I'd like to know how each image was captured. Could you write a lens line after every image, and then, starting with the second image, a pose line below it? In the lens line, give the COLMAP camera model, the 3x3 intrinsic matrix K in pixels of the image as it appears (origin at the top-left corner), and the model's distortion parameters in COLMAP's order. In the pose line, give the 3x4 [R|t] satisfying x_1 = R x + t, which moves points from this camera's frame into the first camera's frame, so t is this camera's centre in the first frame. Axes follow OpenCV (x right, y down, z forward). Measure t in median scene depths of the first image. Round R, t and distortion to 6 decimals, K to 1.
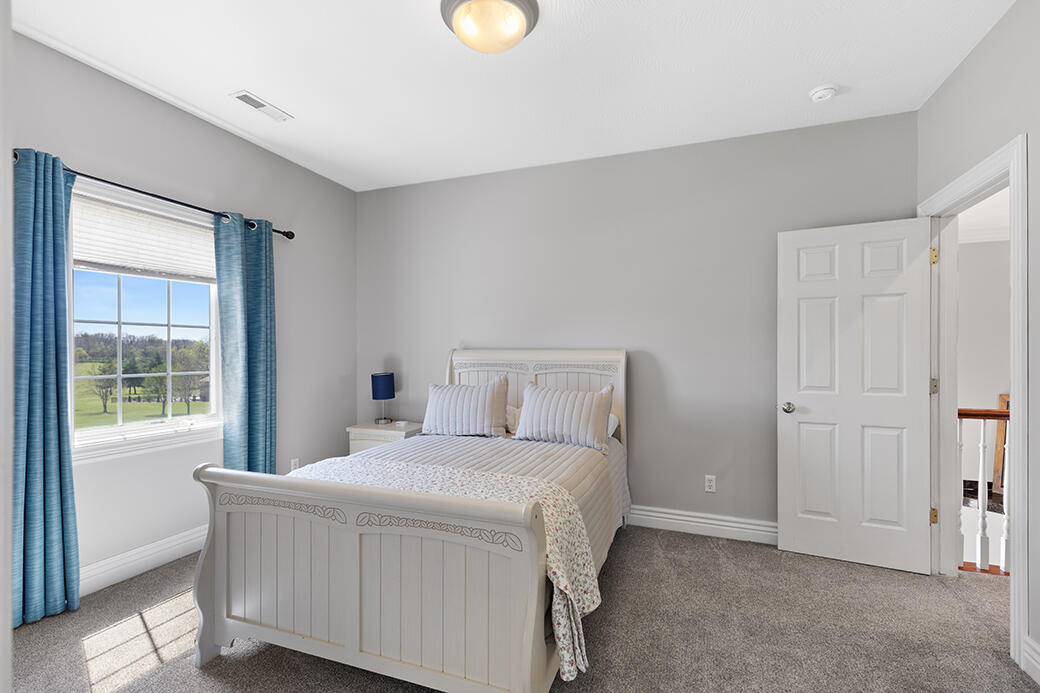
lens RADIAL K [[468.4, 0, 522.5], [0, 468.4, 351.0], [0, 0, 1]] dist [0.004858, -0.001093]
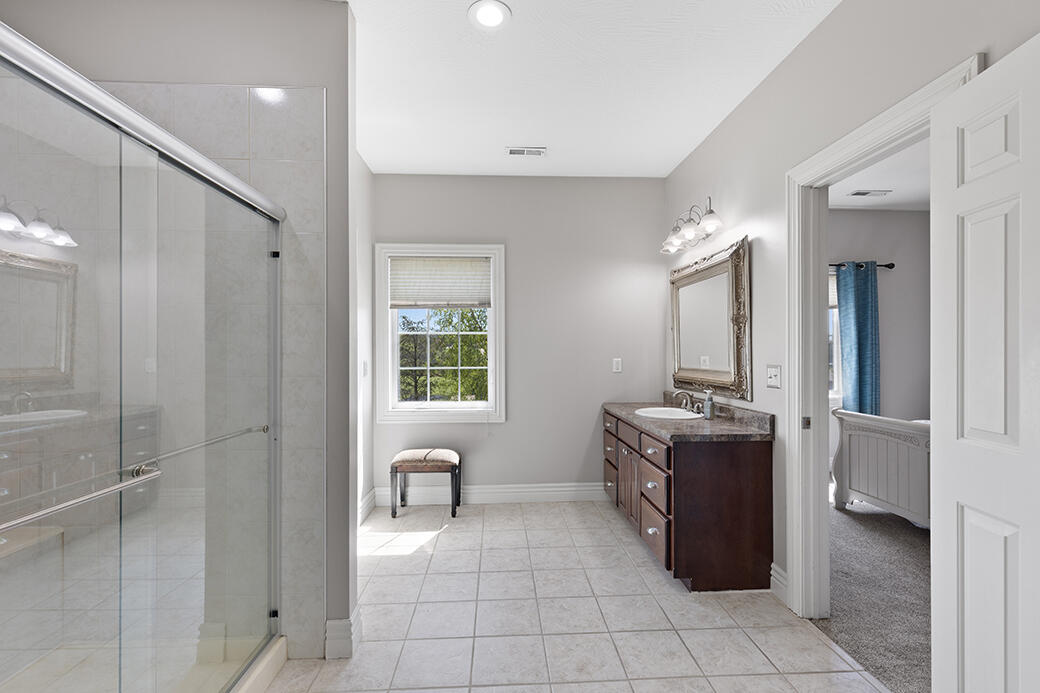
lens RADIAL K [[468.4, 0, 522.5], [0, 468.4, 347.2], [0, 0, 1]] dist [0.004858, -0.001093]
pose [[0.411644, -0.003984, -0.911336, 0.356619], [0.001312, 0.999992, -0.003779, -0.006816], [0.911344, 0.000360, 0.411646, -0.626471]]
